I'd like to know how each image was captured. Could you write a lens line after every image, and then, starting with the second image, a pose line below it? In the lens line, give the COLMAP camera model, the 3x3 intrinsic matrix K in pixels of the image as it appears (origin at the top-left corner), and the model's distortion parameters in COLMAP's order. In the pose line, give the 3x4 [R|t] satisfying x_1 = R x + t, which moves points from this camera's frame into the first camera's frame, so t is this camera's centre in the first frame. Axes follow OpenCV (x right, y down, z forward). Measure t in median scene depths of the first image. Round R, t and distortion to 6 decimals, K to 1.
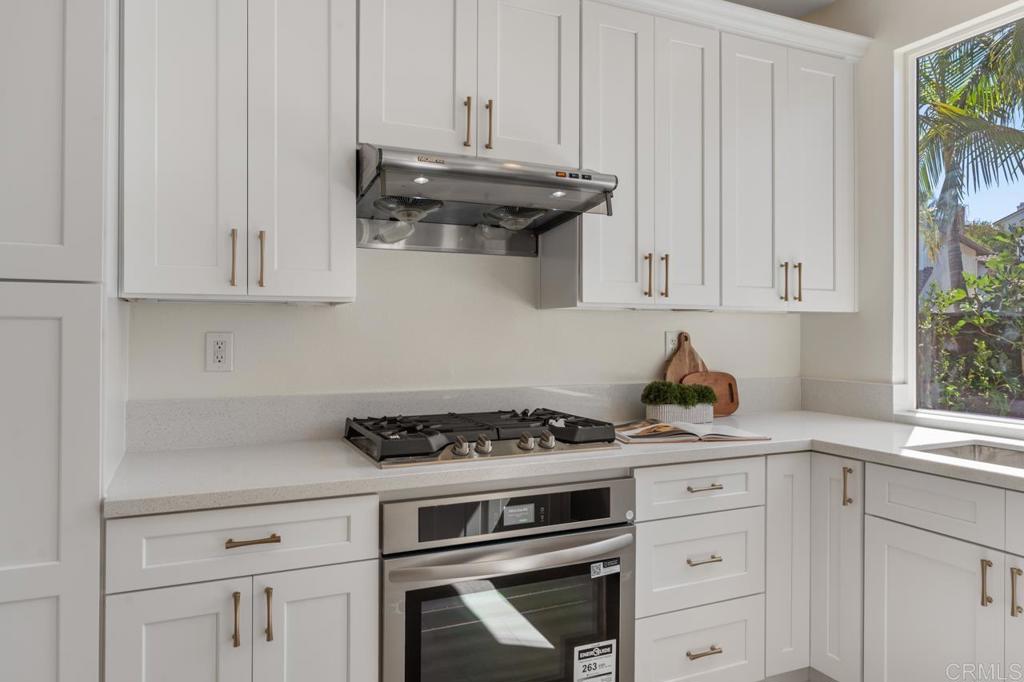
lens RADIAL K [[700.3, 0, 510.6], [0, 700.3, 335.4], [0, 0, 1]] dist [-0.004789, -0.000277]
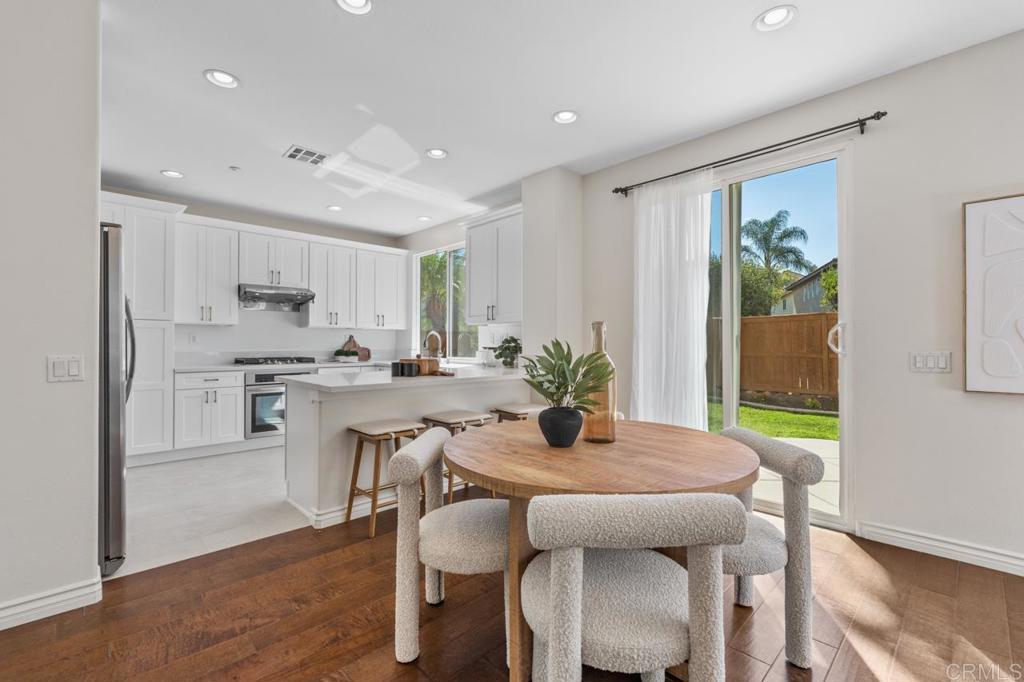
lens RADIAL K [[453.8, 0, 512.8], [0, 453.8, 345.0], [0, 0, 1]] dist [-0.004678, -0.000612]
pose [[0.946149, -0.000469, 0.323730, 0.342775], [0.001210, 0.999997, -0.002087, 0.057951], [-0.323728, 0.002367, 0.946147, -1.574303]]
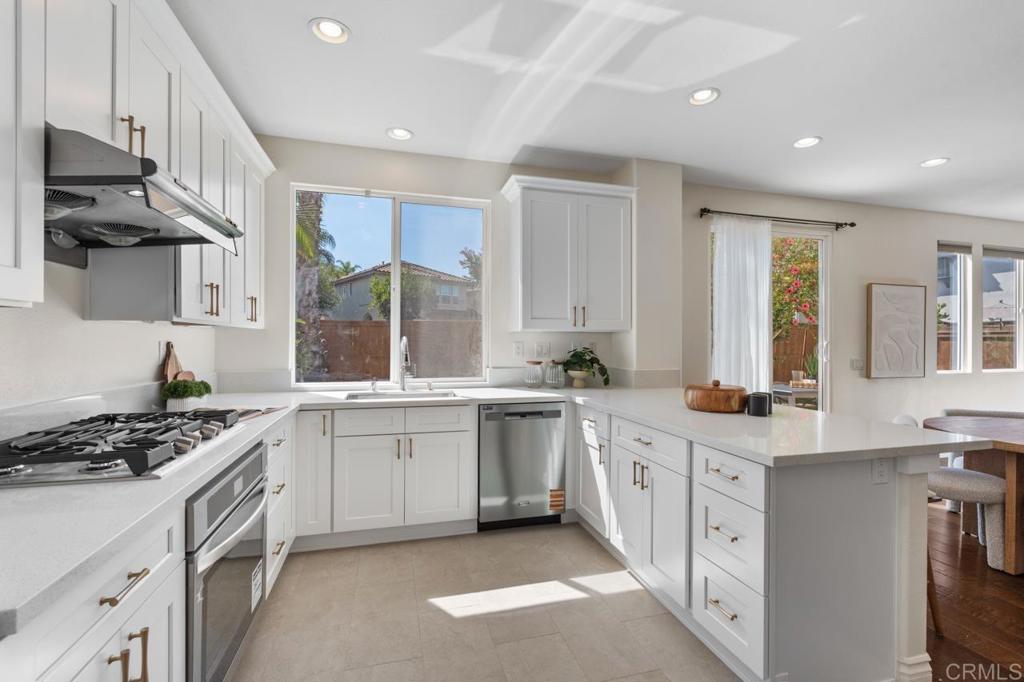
lens RADIAL K [[453.8, 0, 513.1], [0, 453.8, 336.6], [0, 0, 1]] dist [-0.004678, -0.000612]
pose [[0.155416, 0.008291, 0.987814, -0.596389], [0.001090, 0.999963, -0.008565, -0.006839], [-0.987848, 0.002408, 0.155401, 0.309019]]
